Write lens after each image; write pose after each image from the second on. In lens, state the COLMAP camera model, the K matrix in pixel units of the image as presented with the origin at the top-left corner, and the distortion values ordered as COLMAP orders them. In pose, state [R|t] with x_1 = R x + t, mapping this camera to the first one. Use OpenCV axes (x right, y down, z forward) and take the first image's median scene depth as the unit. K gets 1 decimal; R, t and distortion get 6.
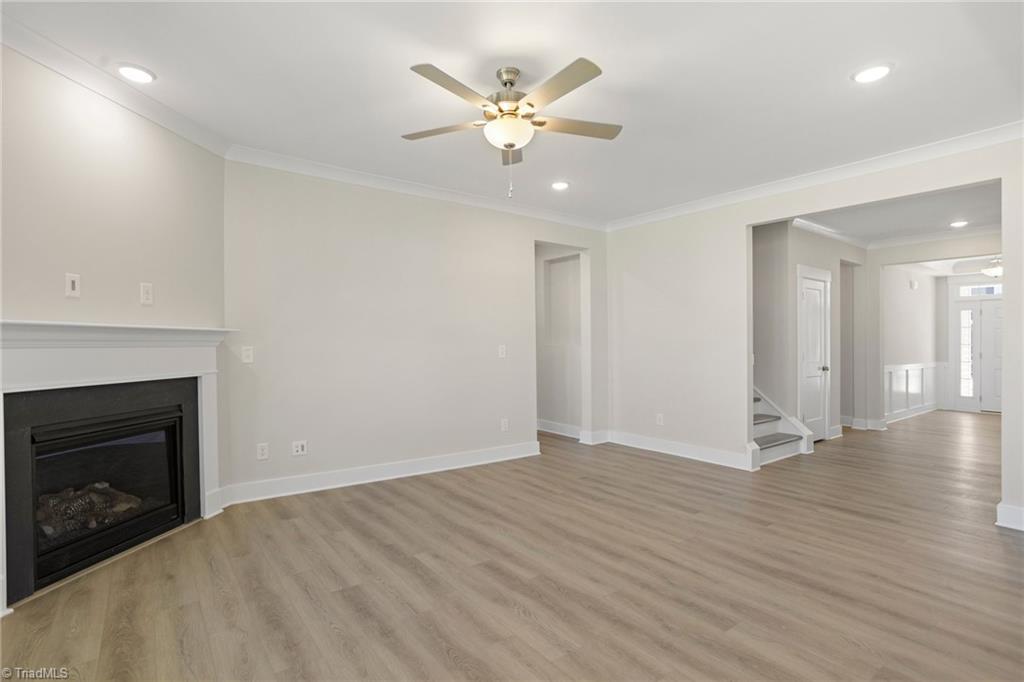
lens RADIAL K [[494.8, 0, 500.3], [0, 494.8, 350.8], [0, 0, 1]] dist [-0.045938, 0.024144]
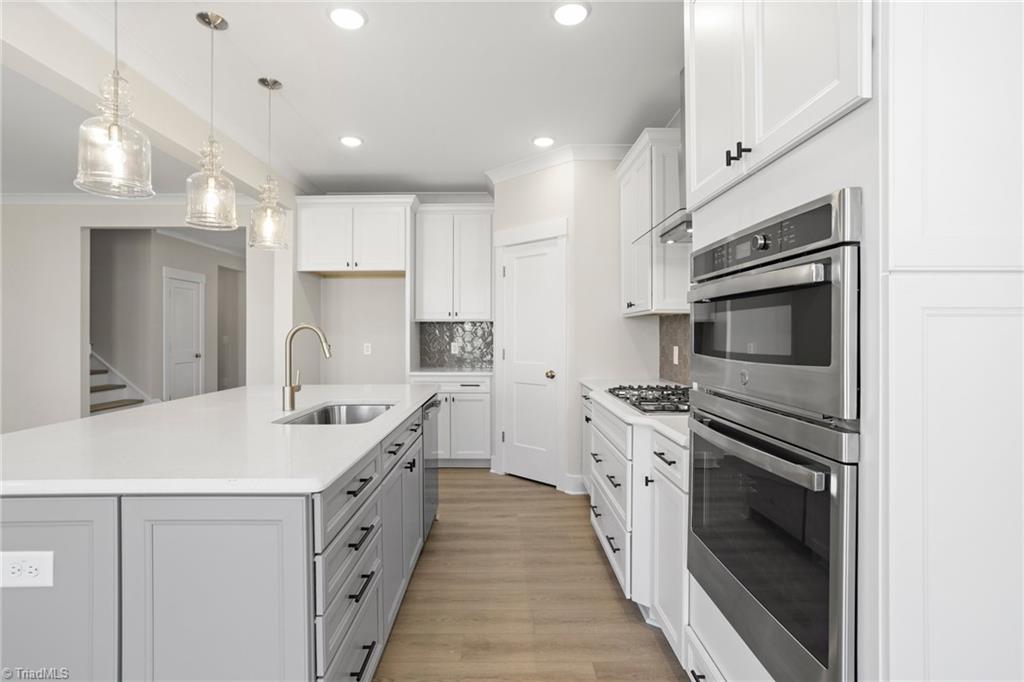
lens RADIAL K [[494.8, 0, 503.5], [0, 494.8, 332.2], [0, 0, 1]] dist [-0.045938, 0.024144]
pose [[0.593663, -0.003955, 0.804704, 0.291333], [0.022107, 0.999691, -0.011396, 0.016601], [-0.804410, 0.024555, 0.593567, -0.589853]]
